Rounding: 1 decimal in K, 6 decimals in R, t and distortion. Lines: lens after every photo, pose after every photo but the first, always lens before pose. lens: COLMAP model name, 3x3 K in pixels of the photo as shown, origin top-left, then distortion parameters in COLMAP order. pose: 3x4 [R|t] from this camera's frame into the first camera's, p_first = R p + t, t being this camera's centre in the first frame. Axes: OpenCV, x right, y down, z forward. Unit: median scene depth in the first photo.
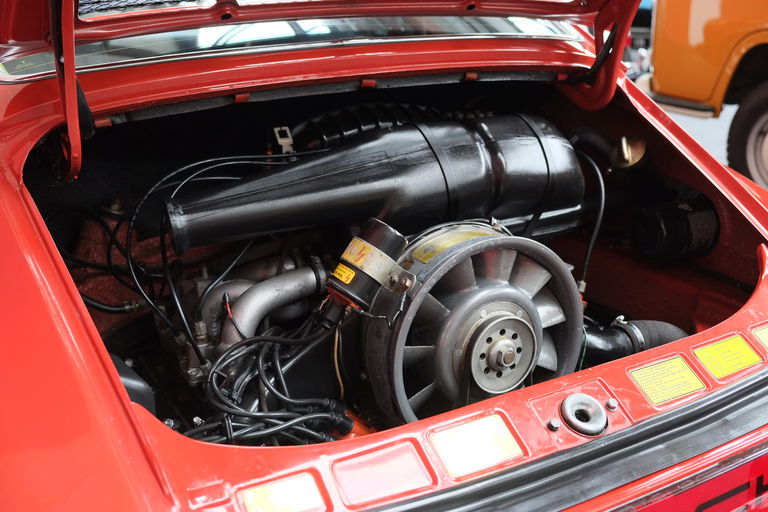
lens RADIAL K [[831.7, 0, 384.4], [0, 831.7, 250.9], [0, 0, 1]] dist [-0.028261, 0.000000]
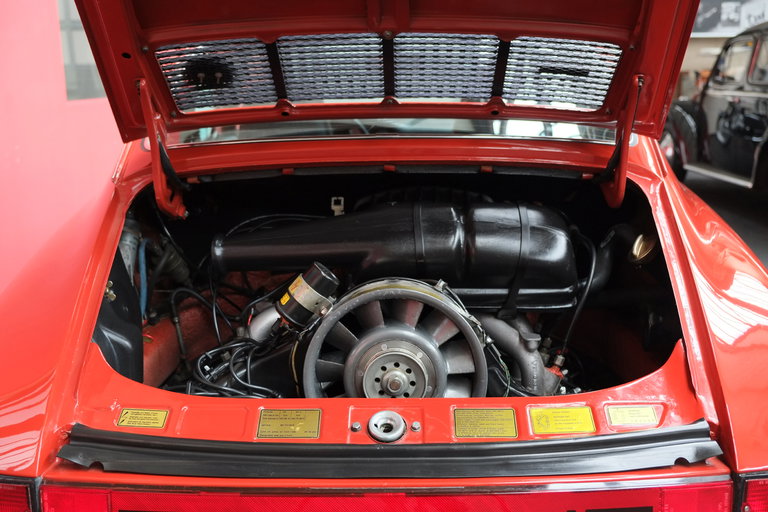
lens RADIAL K [[831.7, 0, 382.3], [0, 831.7, 260.3], [0, 0, 1]] dist [-0.028261, 0.000000]
pose [[0.869291, 0.116220, -0.480444, 0.696559], [-0.163811, 0.984775, -0.058171, 0.018129], [0.466368, 0.129270, 0.875094, -0.131194]]
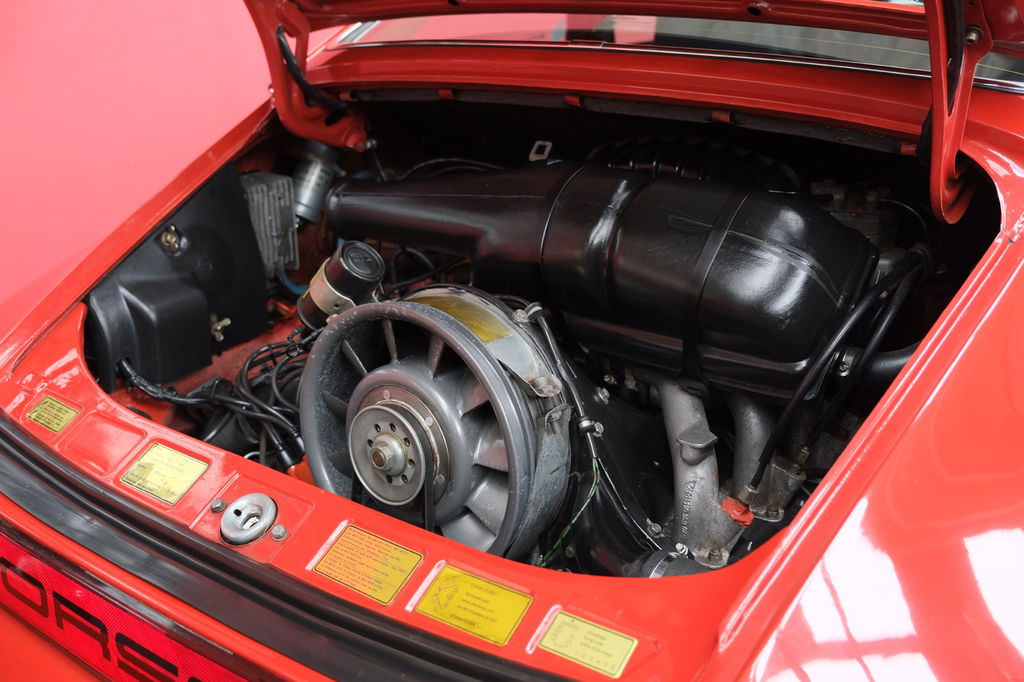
lens RADIAL K [[1109.0, 0, 515.8], [0, 1109.0, 339.3], [0, 0, 1]] dist [-0.028261, 0.000000]
pose [[0.403314, 0.320776, -0.856995, 1.034944], [-0.283126, 0.934332, 0.216481, -0.232963], [0.870159, 0.155328, 0.467649, 0.589362]]
